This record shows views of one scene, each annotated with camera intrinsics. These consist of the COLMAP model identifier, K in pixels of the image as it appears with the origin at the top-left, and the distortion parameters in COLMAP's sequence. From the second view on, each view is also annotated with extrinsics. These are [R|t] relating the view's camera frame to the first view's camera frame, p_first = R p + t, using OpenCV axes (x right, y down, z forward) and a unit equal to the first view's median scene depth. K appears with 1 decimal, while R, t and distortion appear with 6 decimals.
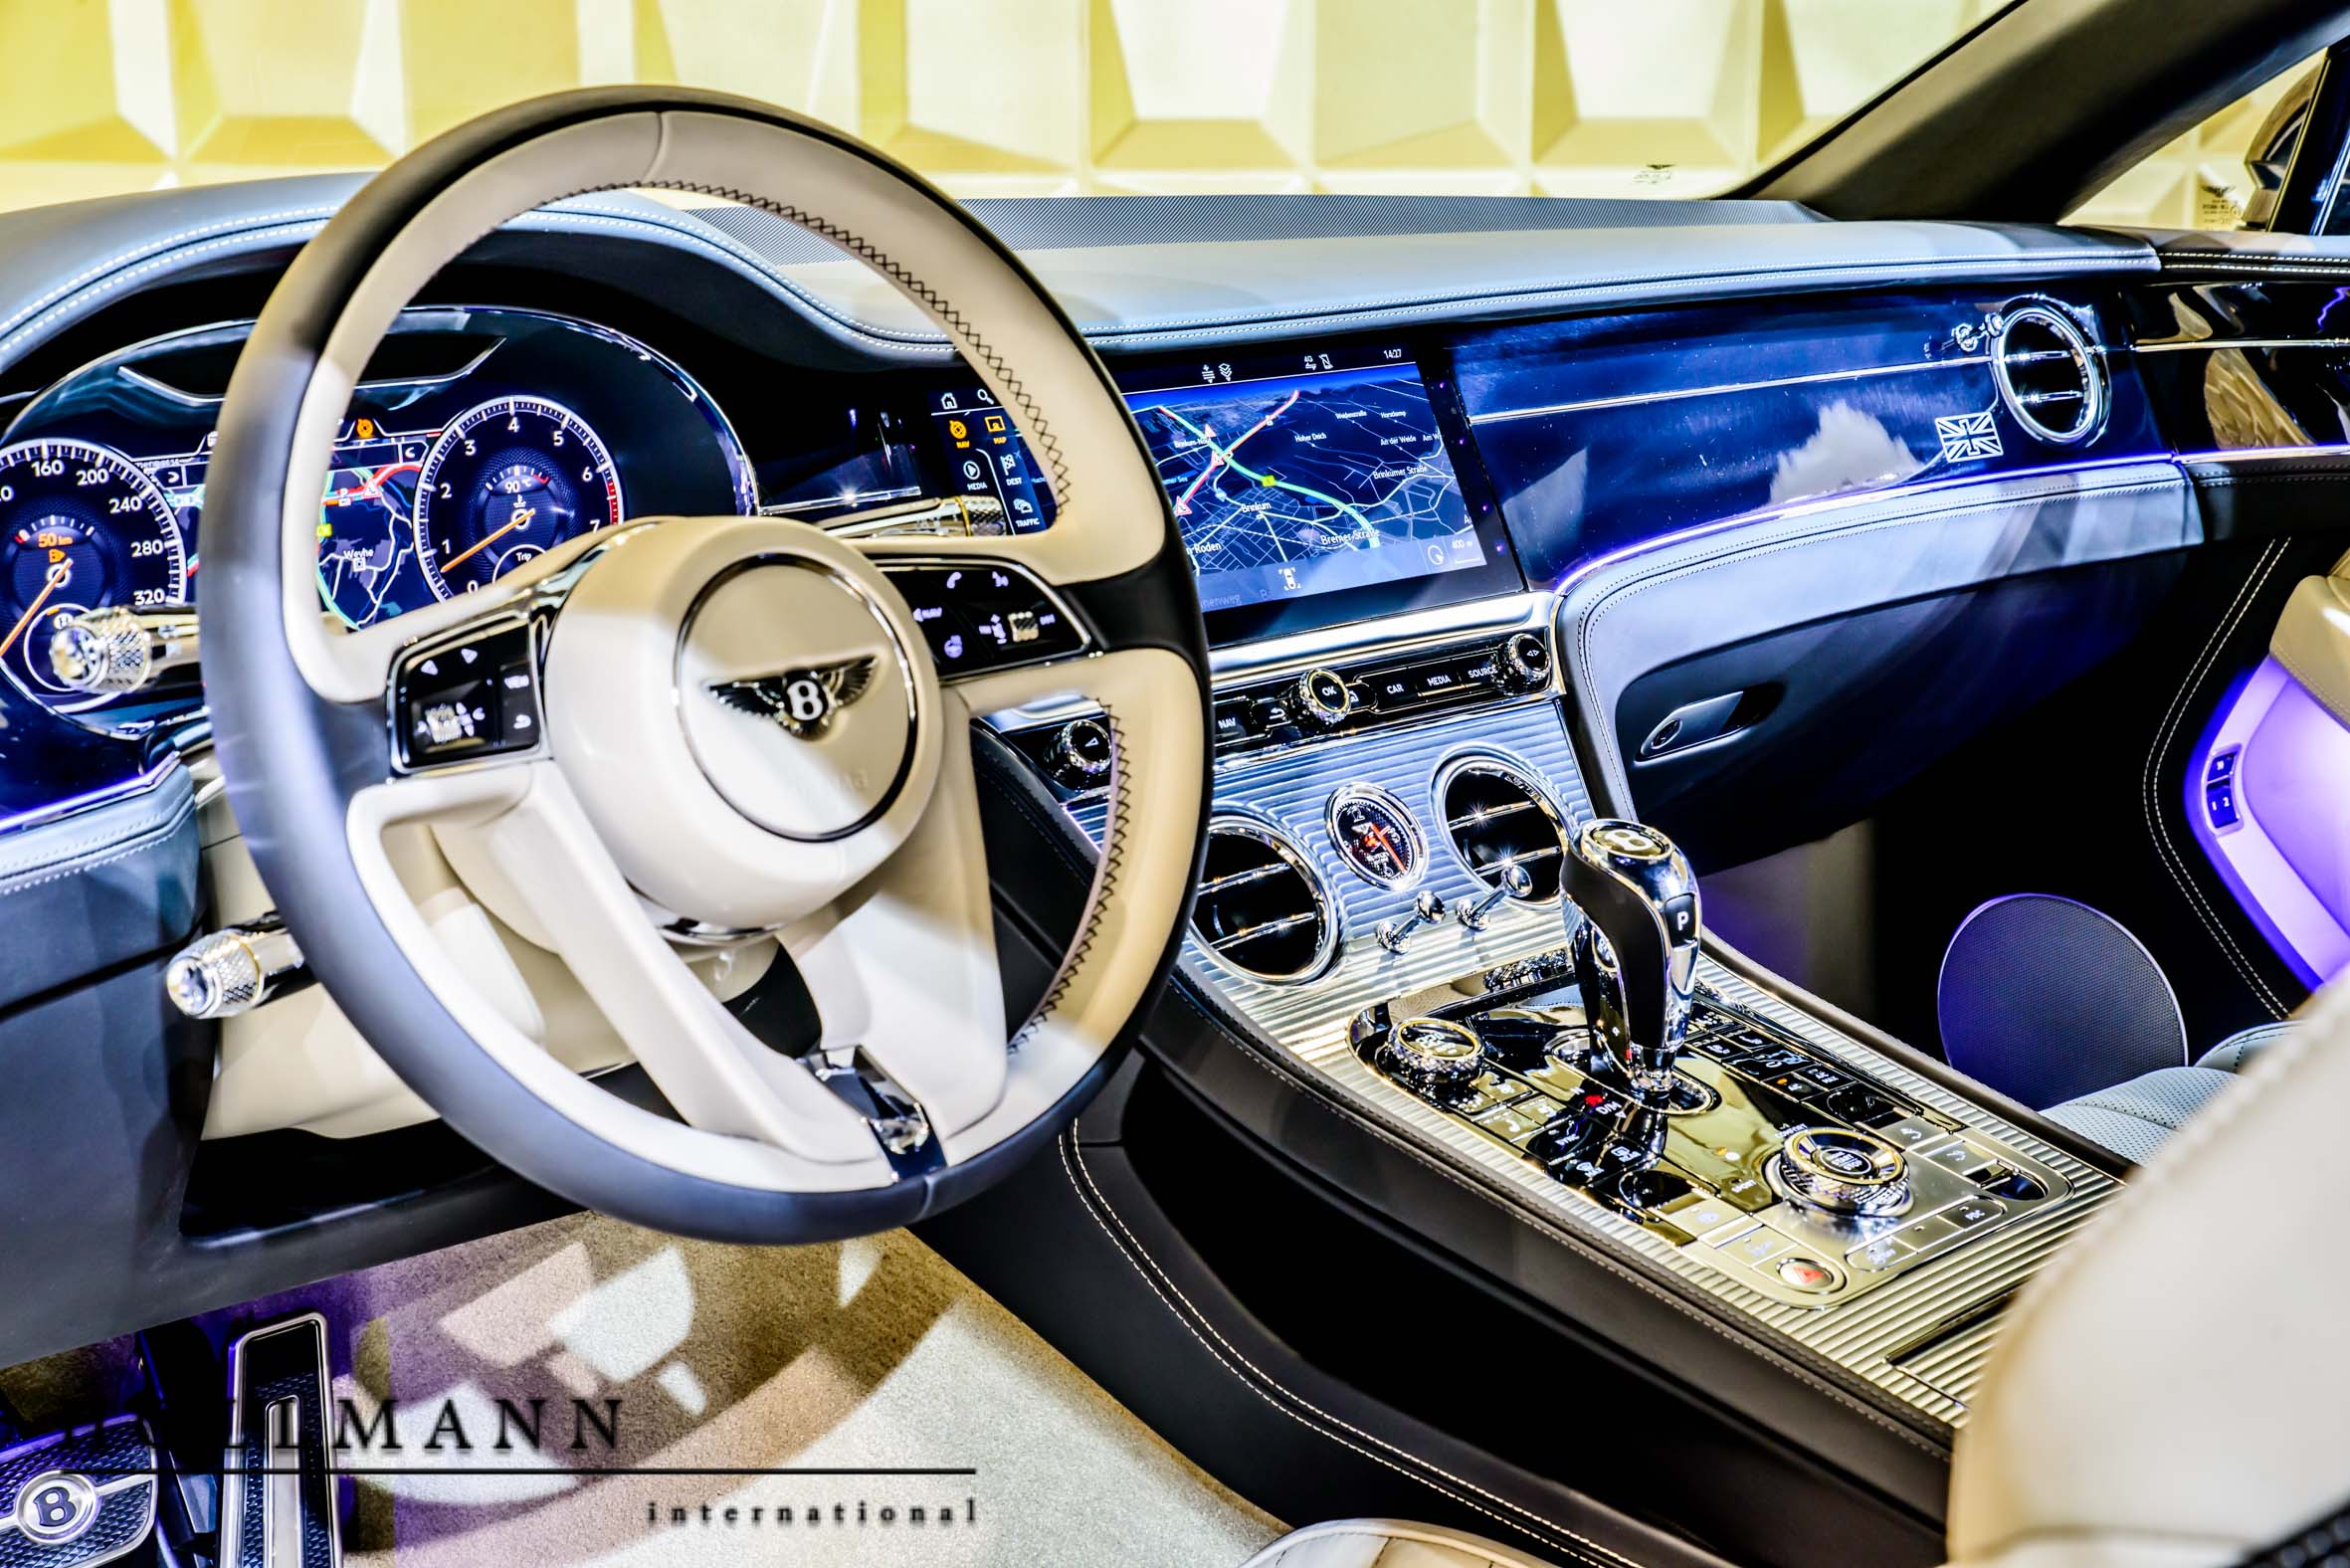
lens RADIAL K [[3448.0, 0, 1181.2], [0, 3448.0, 763.8], [0, 0, 1]] dist [0.128414, 0.000000]
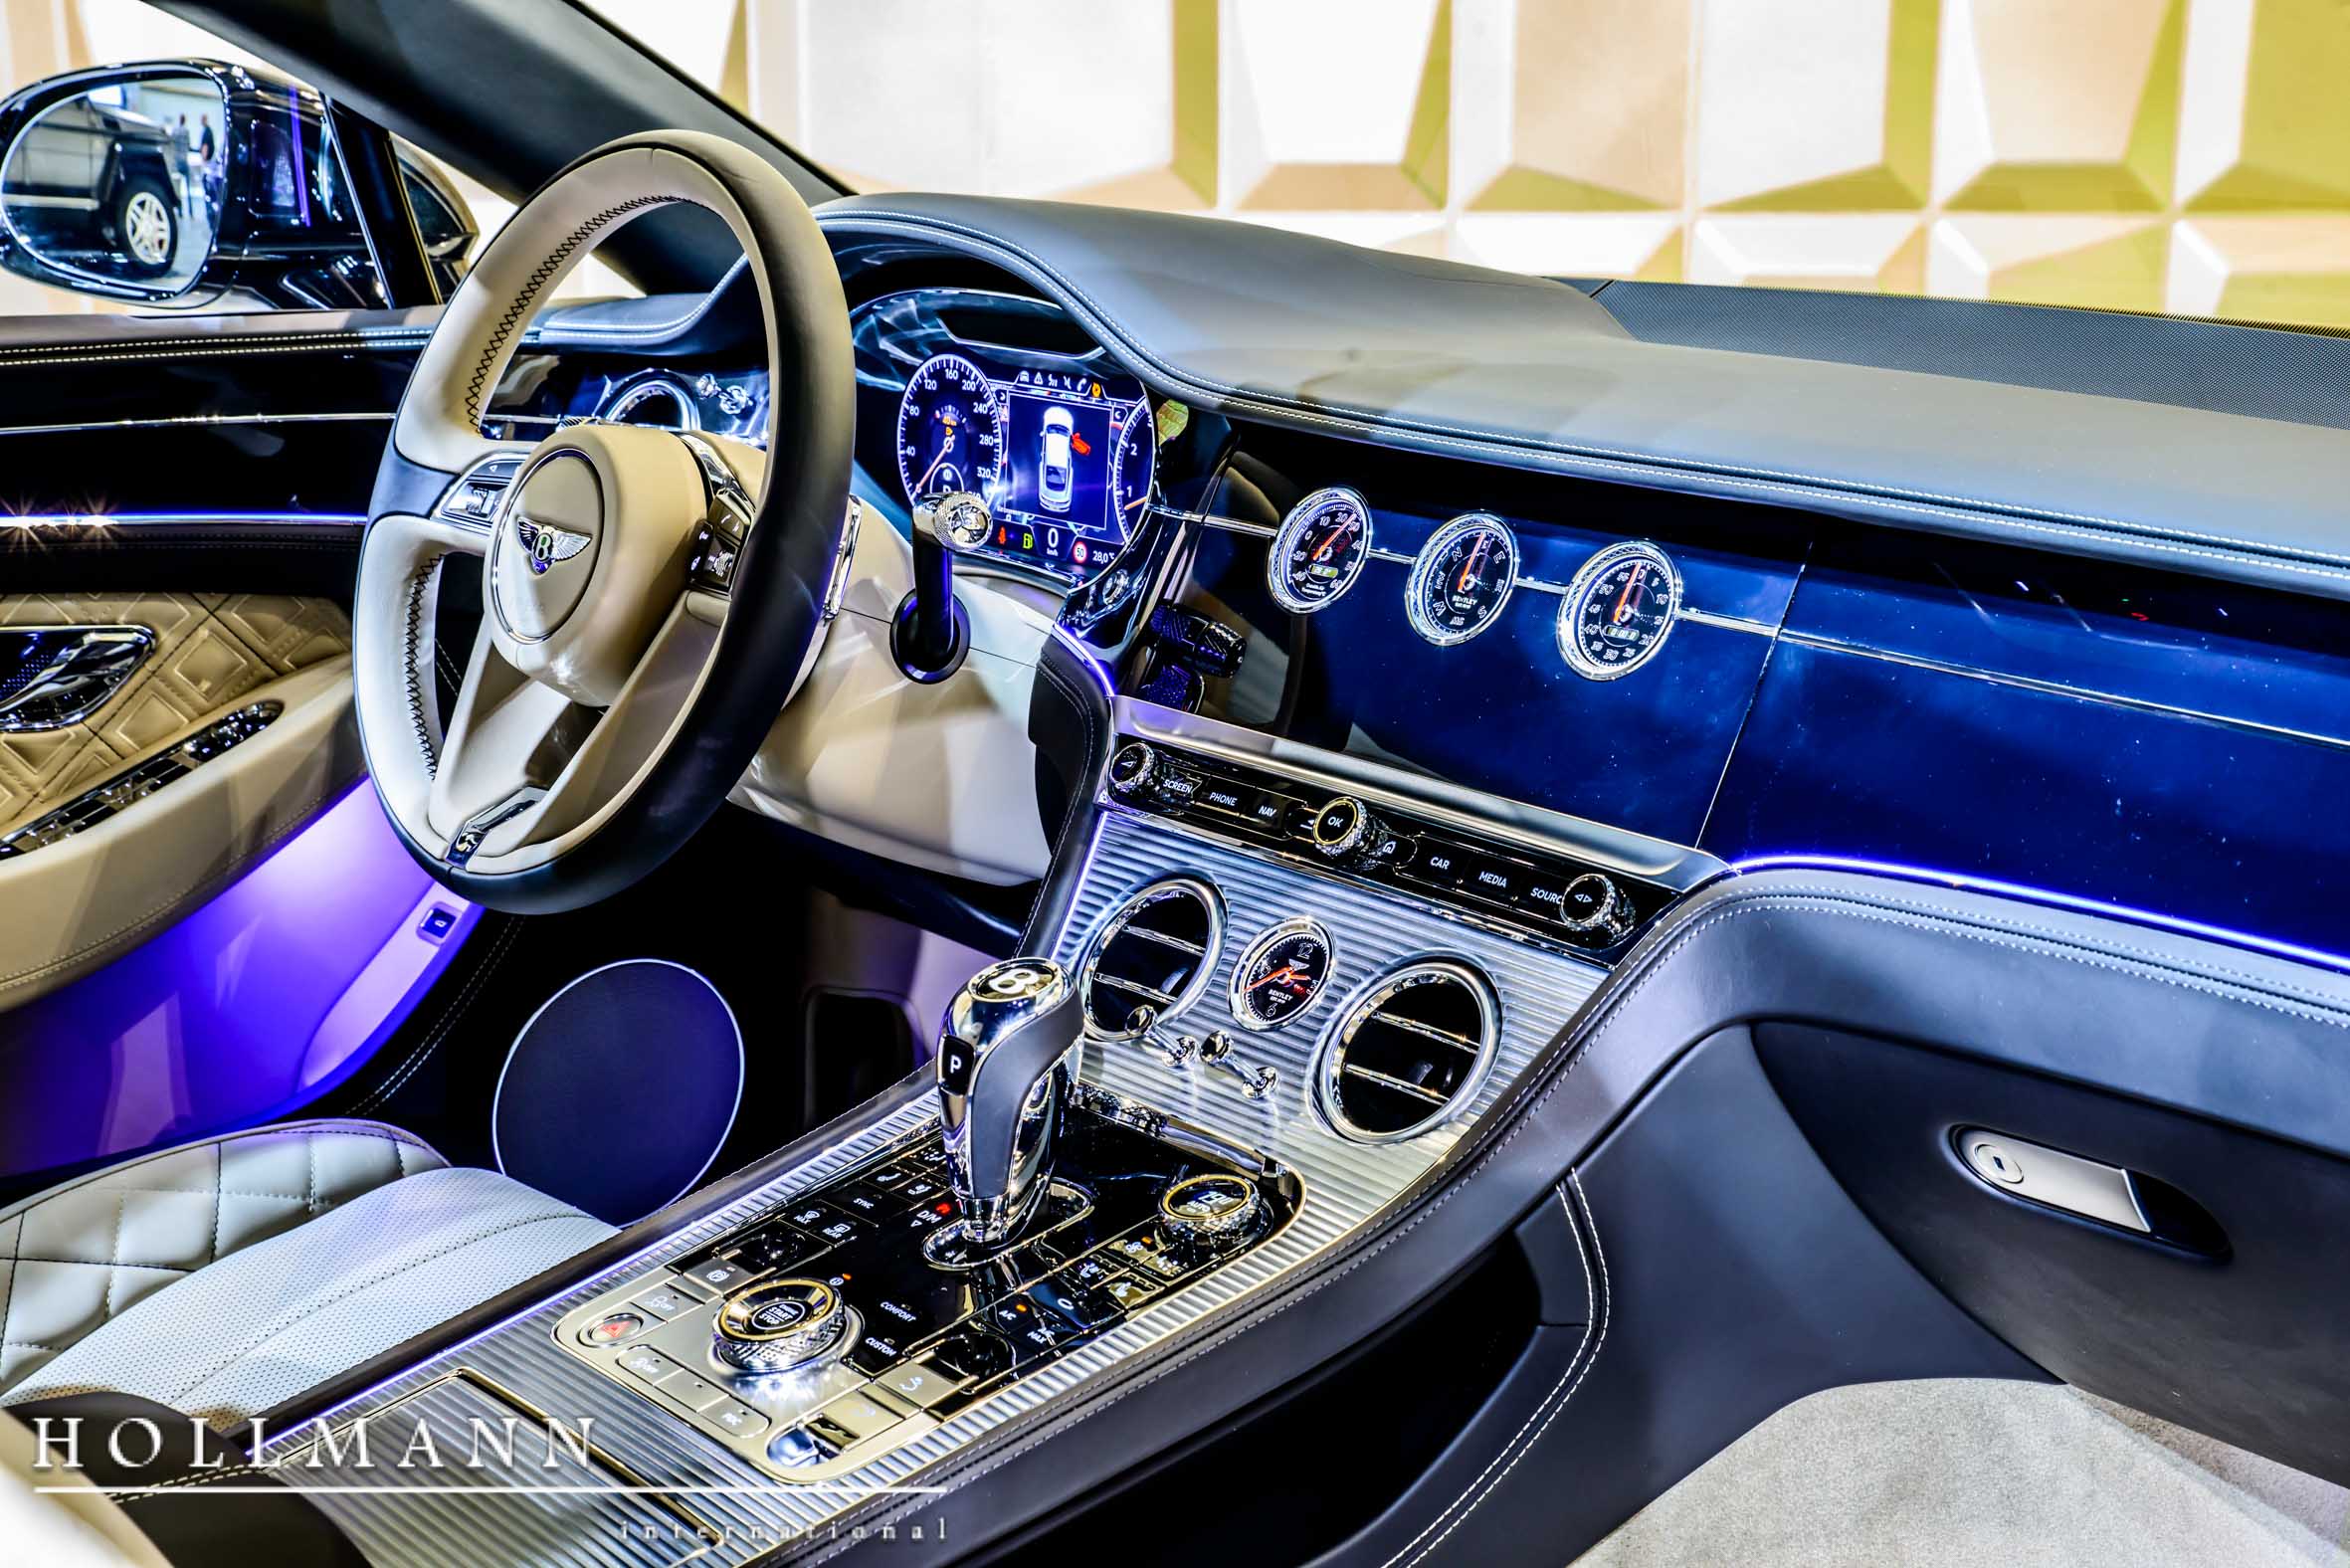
lens RADIAL K [[3273.3, 0, 1175.6], [0, 3273.3, 768.4], [0, 0, 1]] dist [0.140101, 0.000000]
pose [[-0.092756, 0.229640, -0.968846, 0.902396], [-0.223072, 0.943513, 0.244993, -0.242261], [0.970379, 0.238847, -0.036290, 0.971790]]
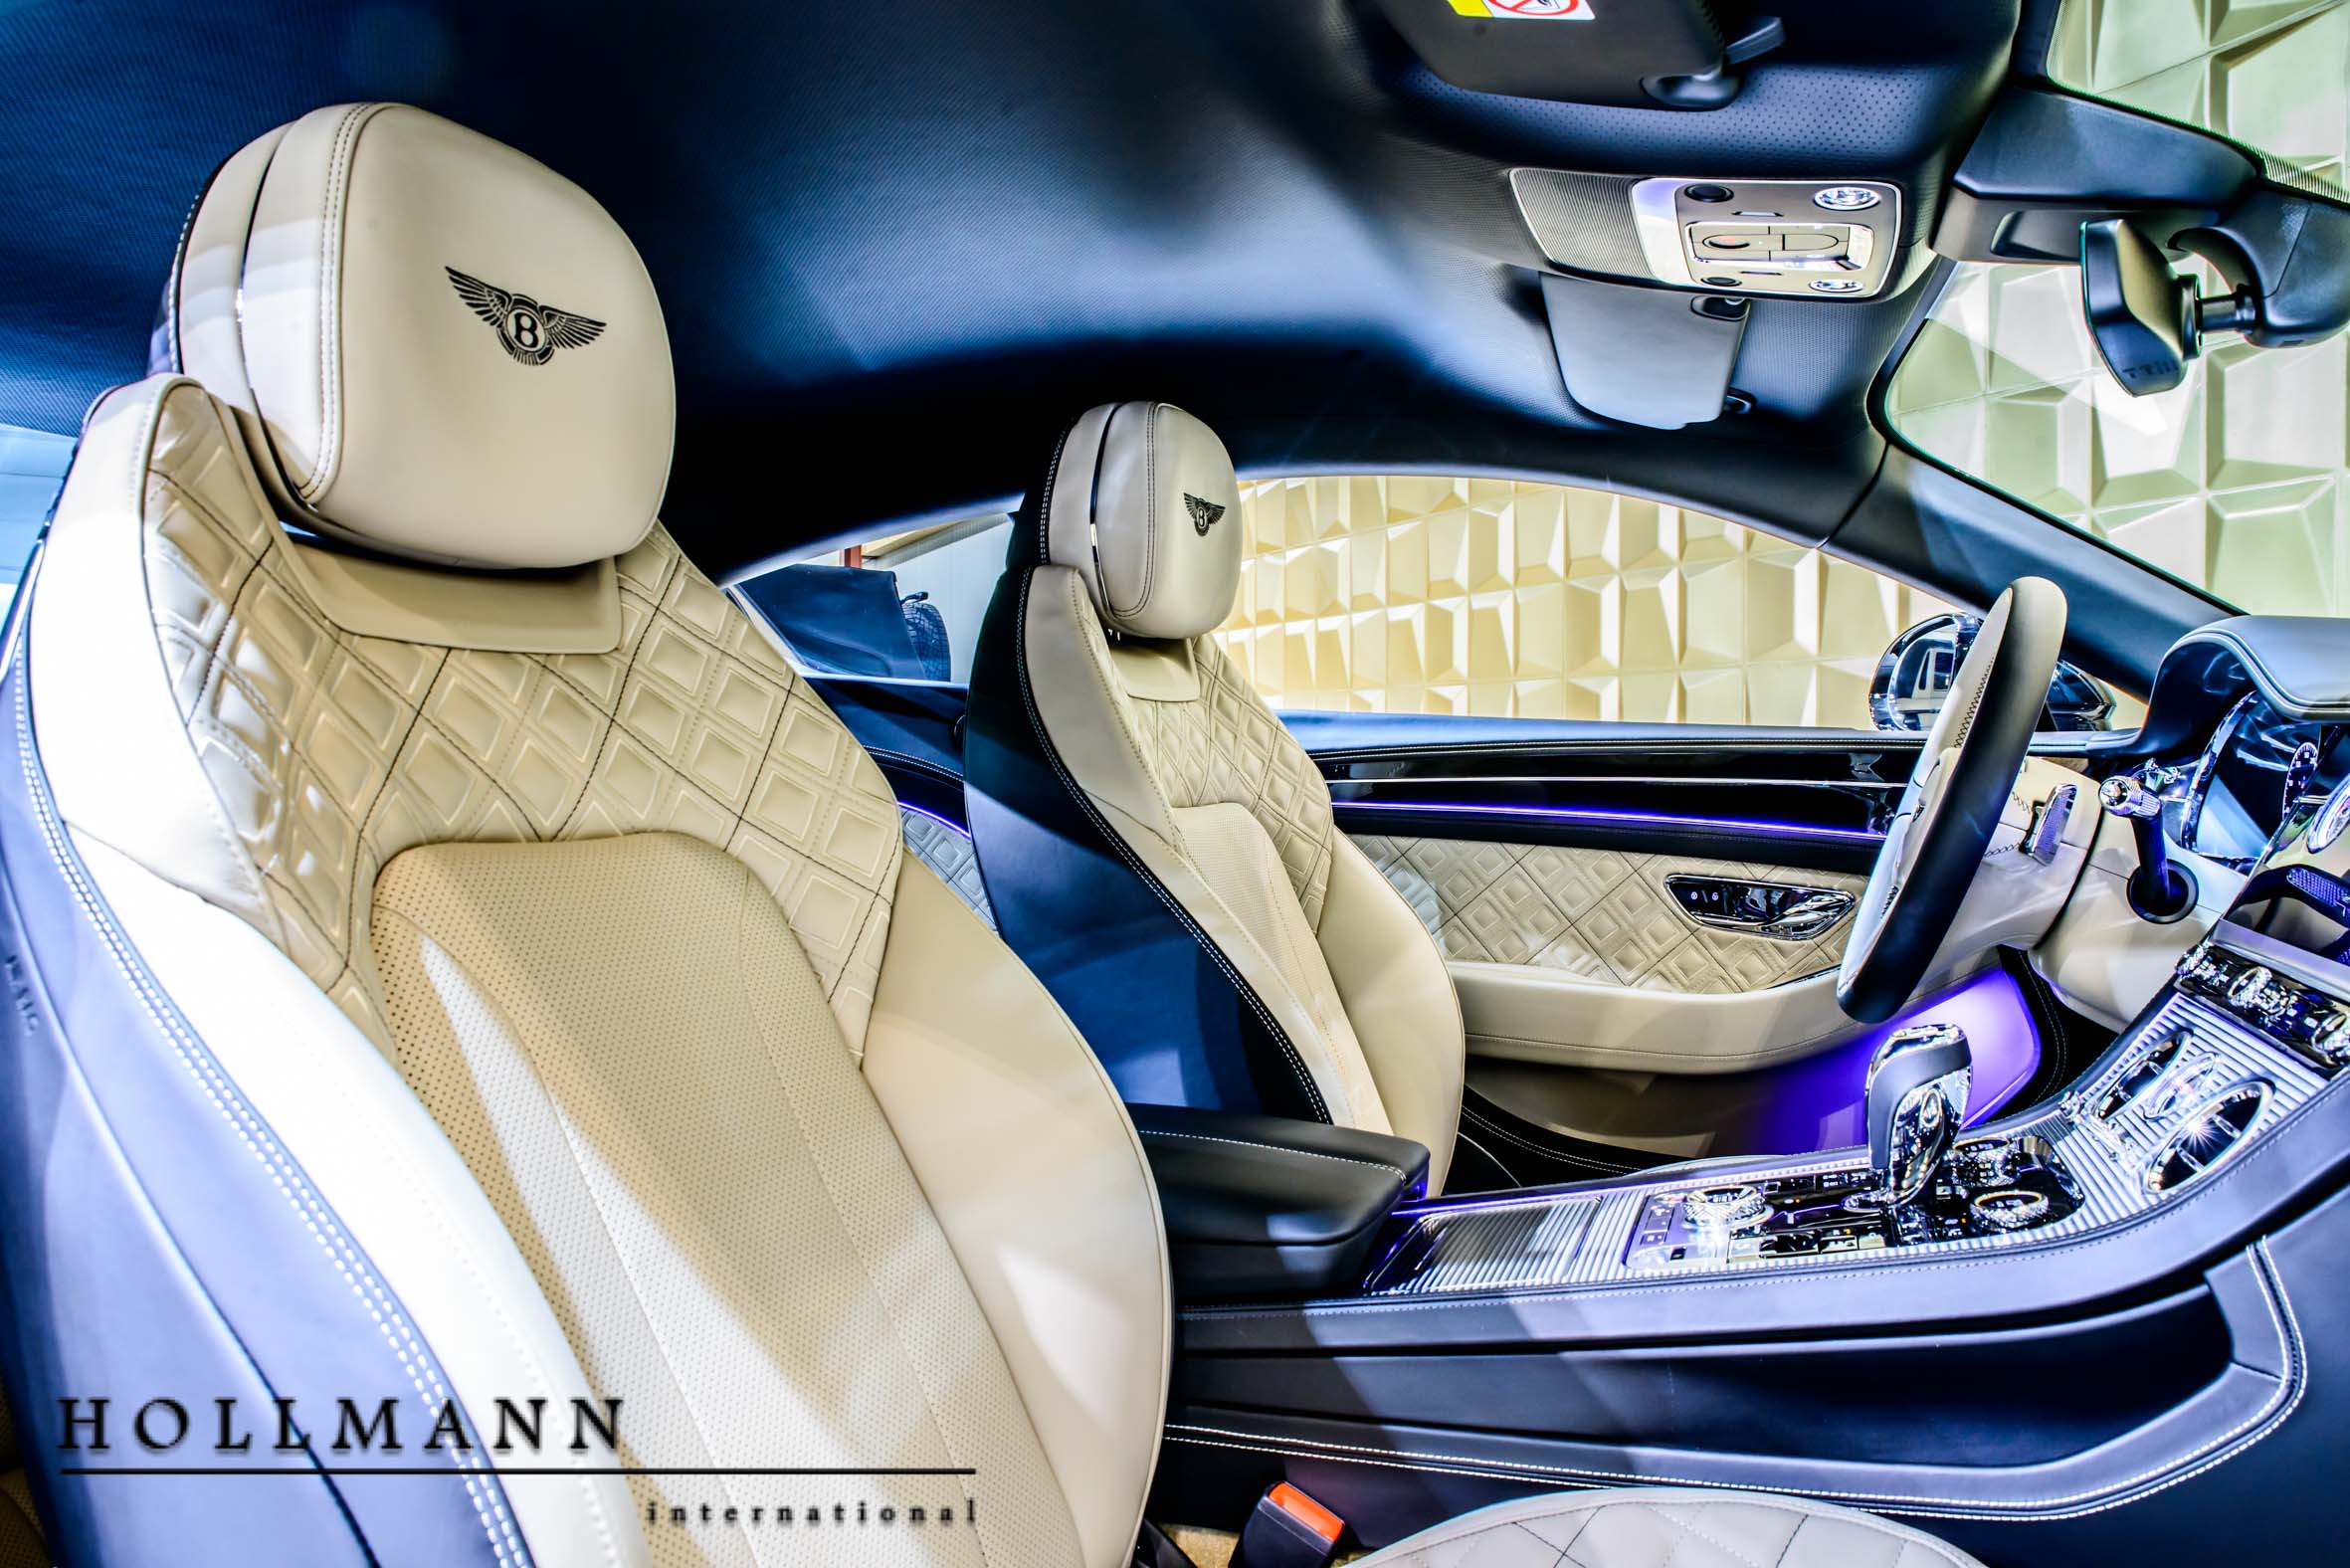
lens RADIAL K [[1616.6, 0, 1189.8], [0, 1616.6, 771.7], [0, 0, 1]] dist [-0.109863, 0.065128]
pose [[-0.908530, -0.001662, -0.417817, 0.620073], [-0.097751, 0.973085, 0.208688, -0.174650], [0.406224, 0.230441, -0.884239, 1.309591]]
